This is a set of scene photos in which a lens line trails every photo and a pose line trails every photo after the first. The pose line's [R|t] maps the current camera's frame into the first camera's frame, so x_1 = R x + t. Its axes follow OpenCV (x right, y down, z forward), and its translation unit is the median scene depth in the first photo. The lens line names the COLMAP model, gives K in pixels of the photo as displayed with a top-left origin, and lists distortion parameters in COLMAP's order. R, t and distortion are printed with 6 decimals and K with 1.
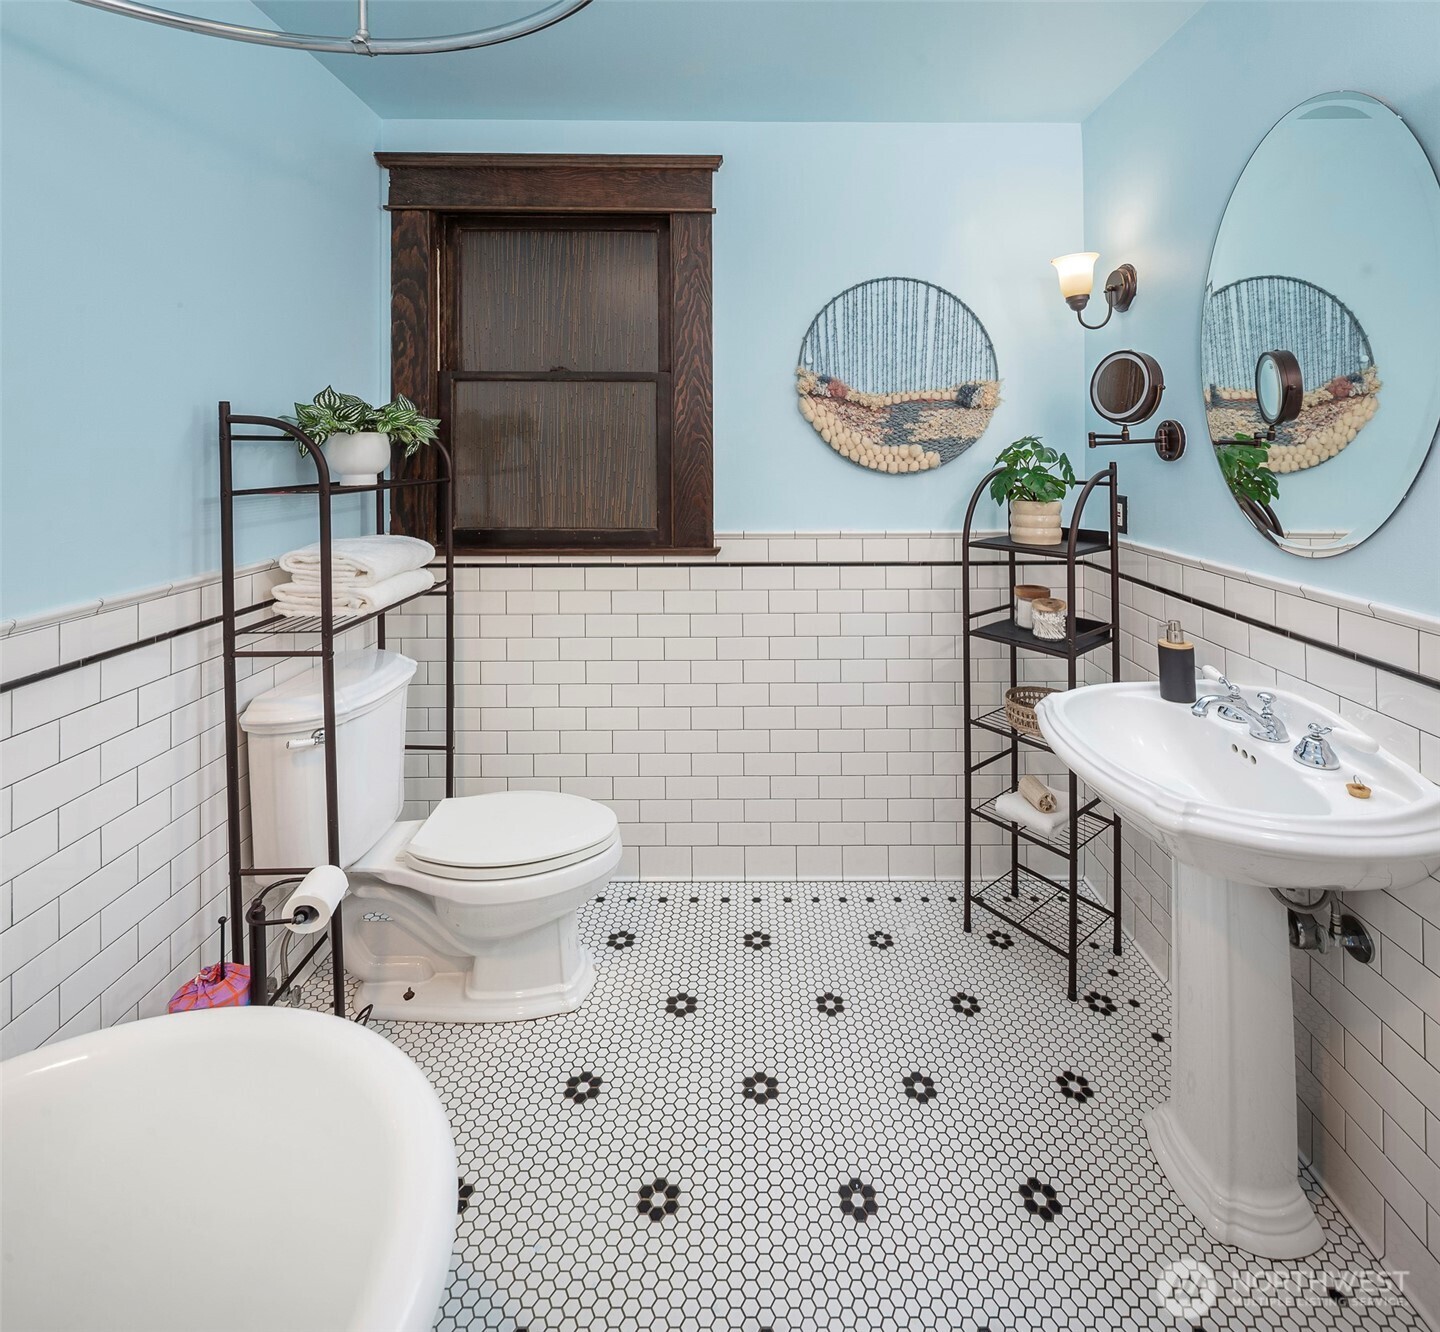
lens RADIAL K [[698.2, 0, 724.2], [0, 698.2, 436.6], [0, 0, 1]] dist [0.014084, -0.001202]
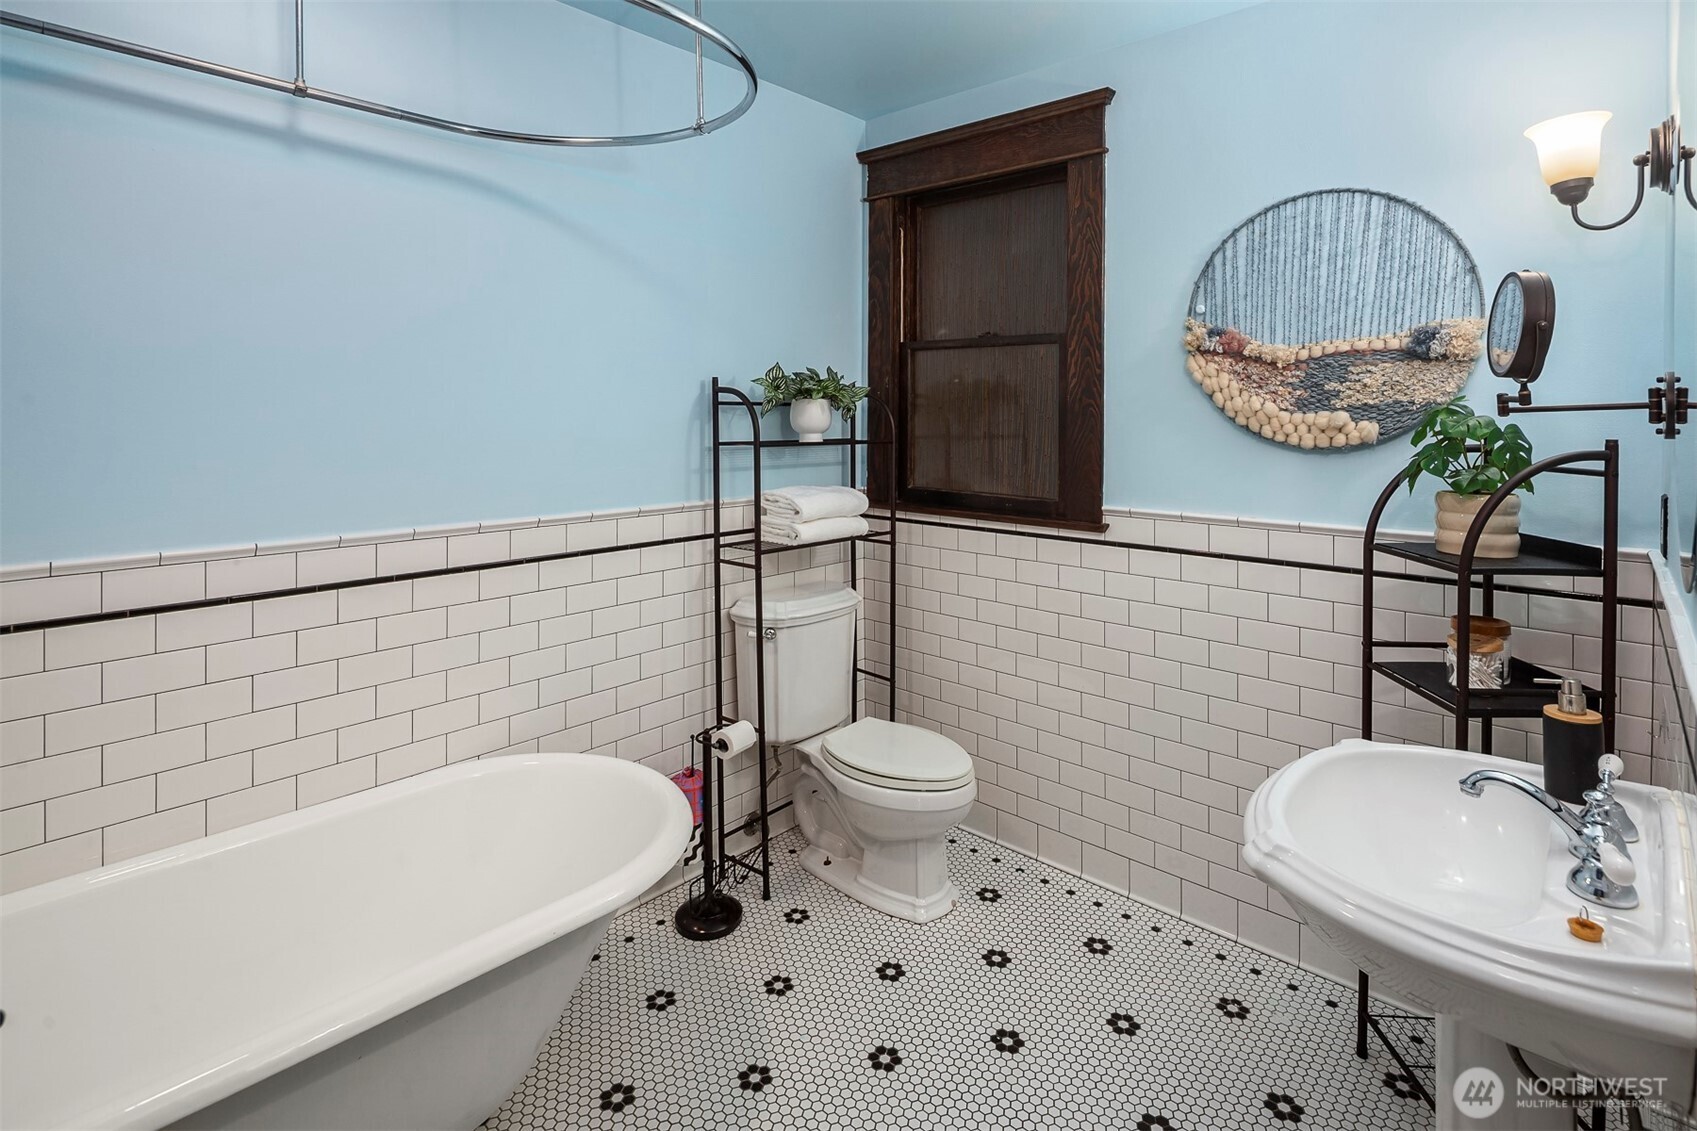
lens RADIAL K [[821.5, 0, 844.7], [0, 821.5, 422.4], [0, 0, 1]] dist [0.000531, -0.000301]
pose [[0.740363, 0.014109, -0.672059, 0.467325], [0.002712, 0.999709, 0.023975, 0.000631], [0.672202, -0.019573, 0.740109, -0.013087]]
